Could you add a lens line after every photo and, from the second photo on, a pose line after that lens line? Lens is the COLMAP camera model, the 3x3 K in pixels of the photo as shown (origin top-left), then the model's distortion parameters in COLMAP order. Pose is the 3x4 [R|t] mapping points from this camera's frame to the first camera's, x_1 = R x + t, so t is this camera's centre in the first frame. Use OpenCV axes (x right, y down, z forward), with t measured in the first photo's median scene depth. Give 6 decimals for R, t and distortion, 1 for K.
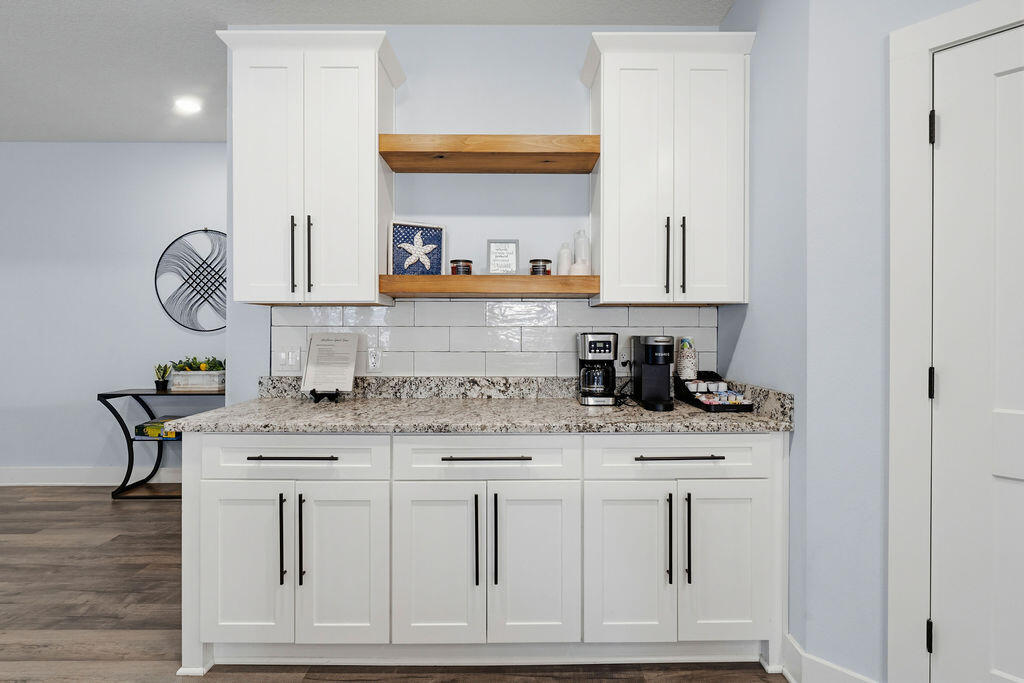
lens RADIAL K [[472.9, 0, 509.4], [0, 472.9, 336.6], [0, 0, 1]] dist [-0.003998, 0.000044]
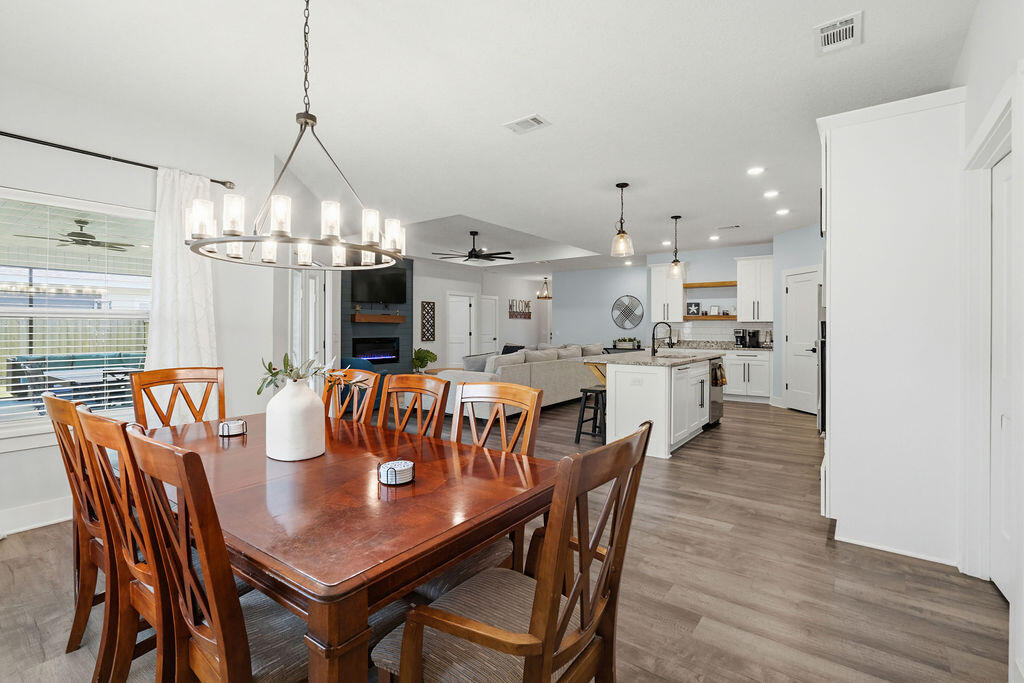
lens RADIAL K [[472.9, 0, 511.6], [0, 472.9, 332.8], [0, 0, 1]] dist [-0.003998, 0.000044]
pose [[0.796752, 0.000946, -0.604305, 1.019211], [-0.001739, 0.999998, -0.000728, 0.027872], [0.604304, 0.001632, 0.796752, -3.182882]]
